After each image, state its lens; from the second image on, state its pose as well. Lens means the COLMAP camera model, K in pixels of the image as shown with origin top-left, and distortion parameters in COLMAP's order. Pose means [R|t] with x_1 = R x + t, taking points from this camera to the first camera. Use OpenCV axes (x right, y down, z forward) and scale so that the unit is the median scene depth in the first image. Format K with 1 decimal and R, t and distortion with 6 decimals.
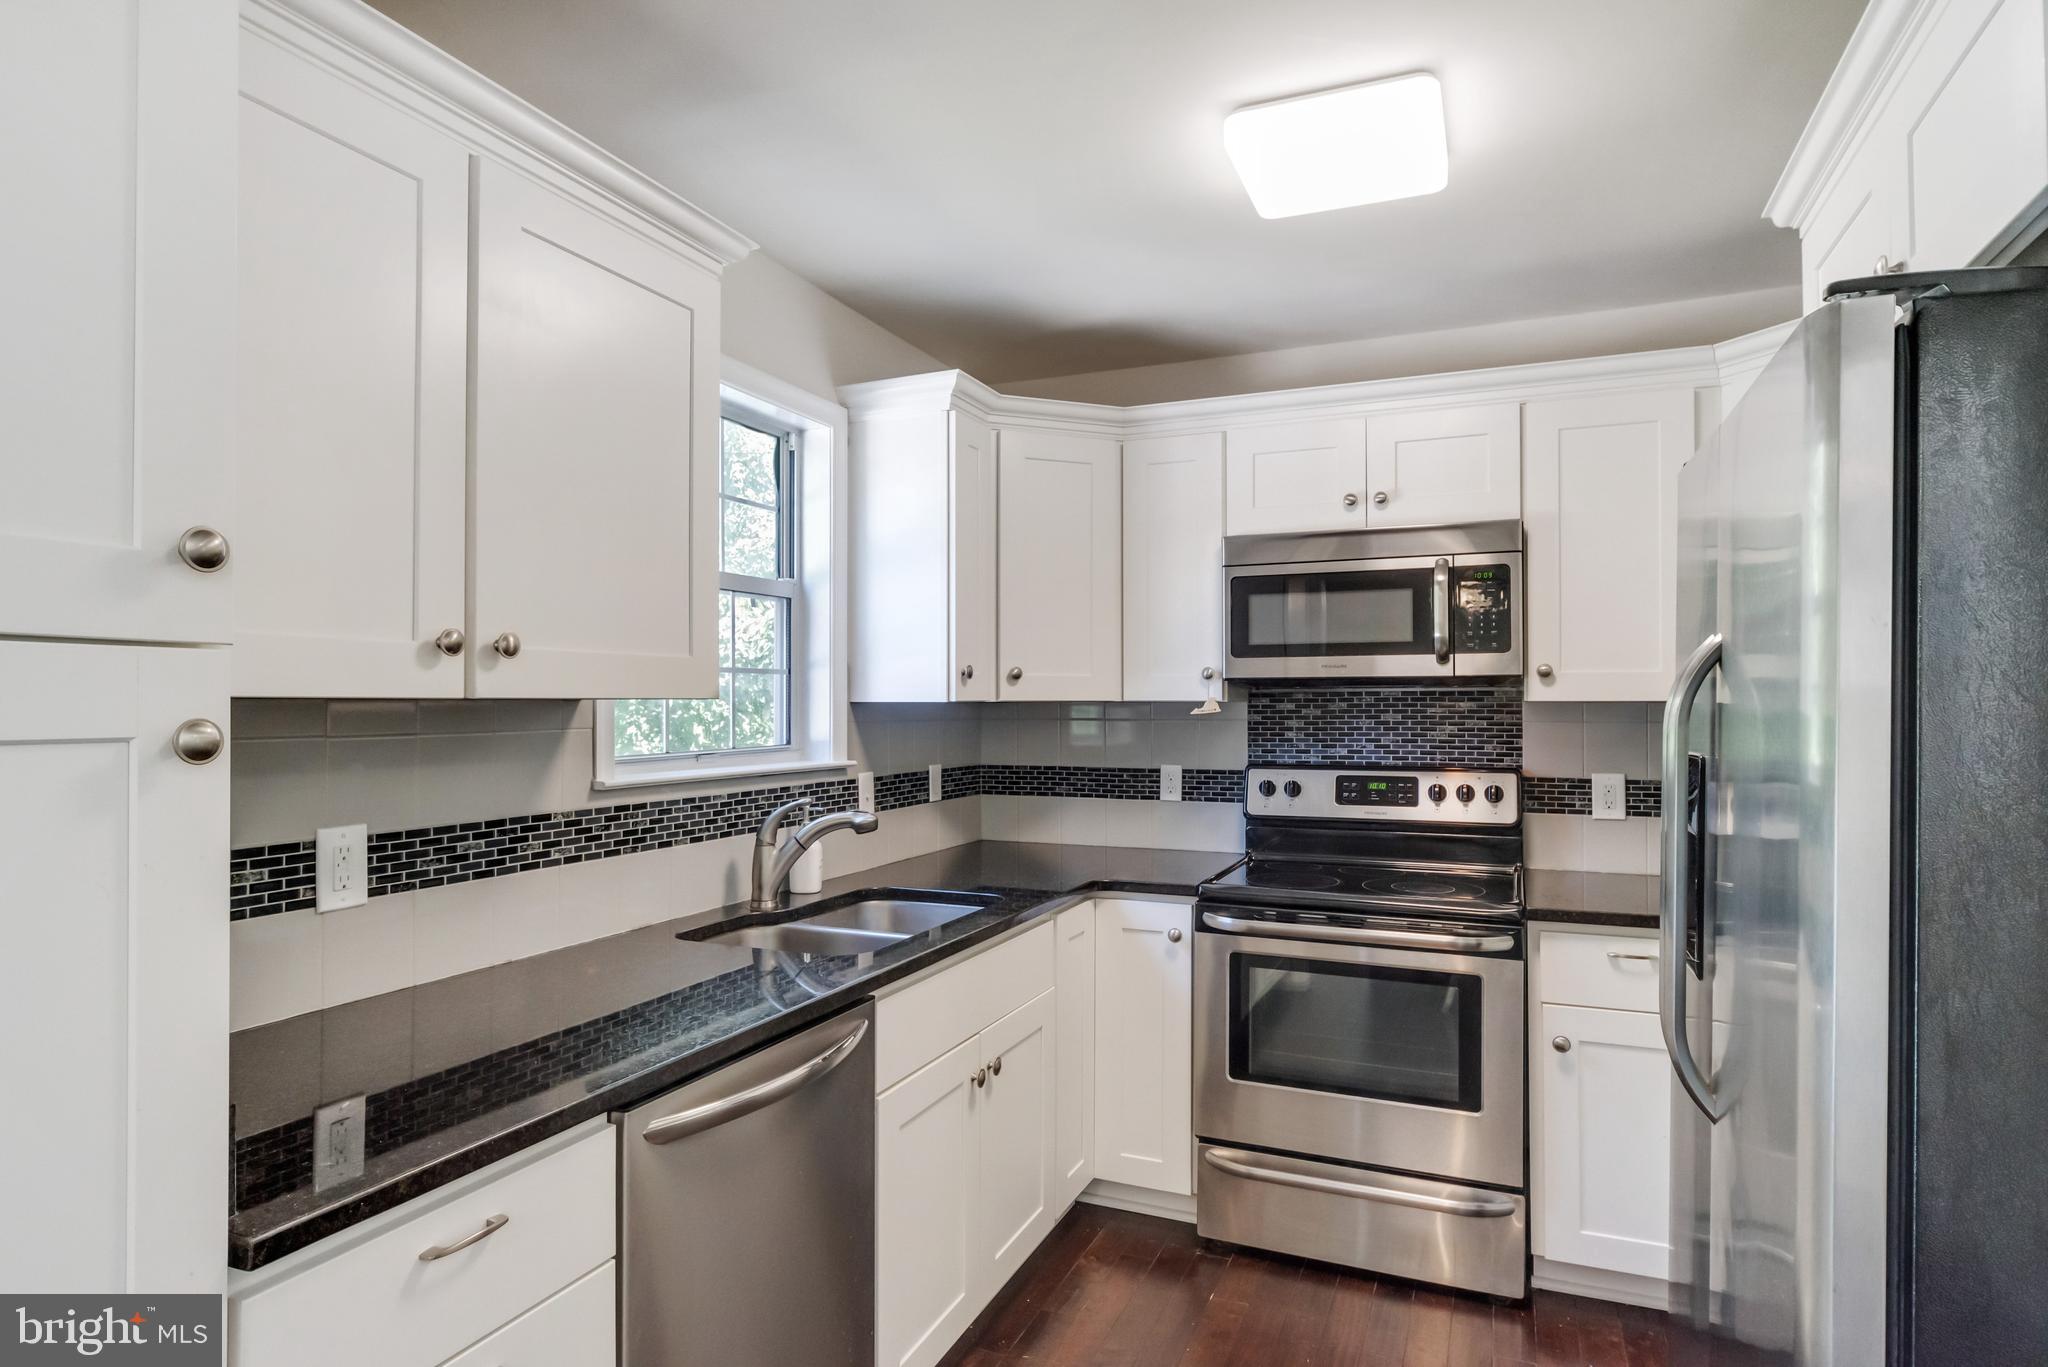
lens RADIAL K [[1148.2, 0, 1022.3], [0, 1148.2, 693.2], [0, 0, 1]] dist [-0.003259, 0.000508]
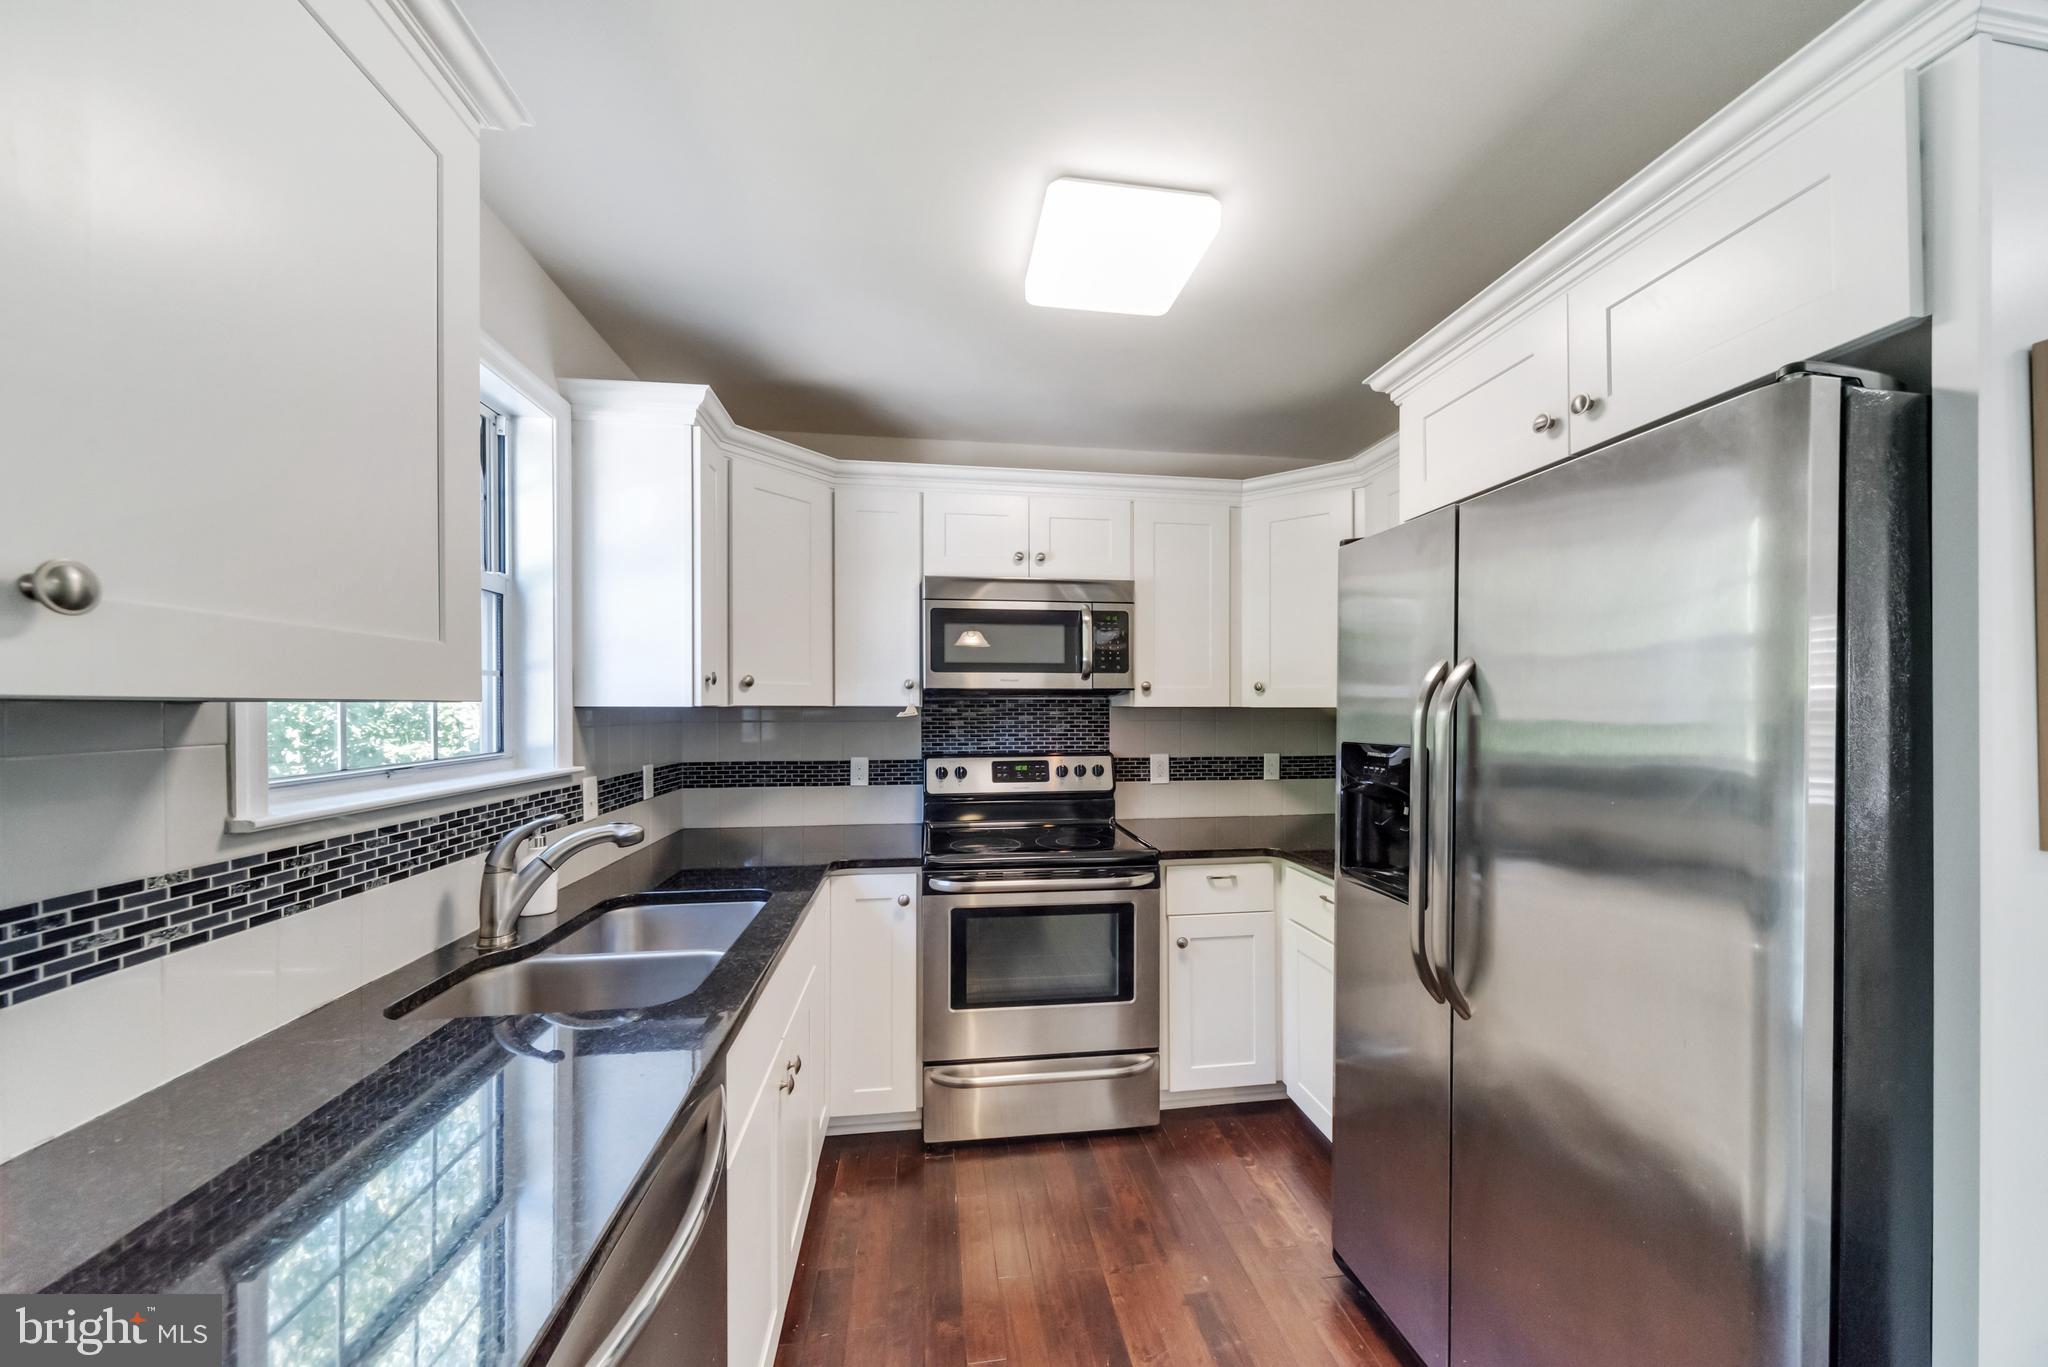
lens RADIAL K [[710.0, 0, 1029.4], [0, 710.0, 712.2], [0, 0, 1]] dist [0.001056, -0.000353]
pose [[0.850898, -0.002153, 0.525326, -0.146740], [-0.005433, 0.999902, 0.012898, 0.002838], [-0.525302, -0.013829, 0.850803, 0.299769]]
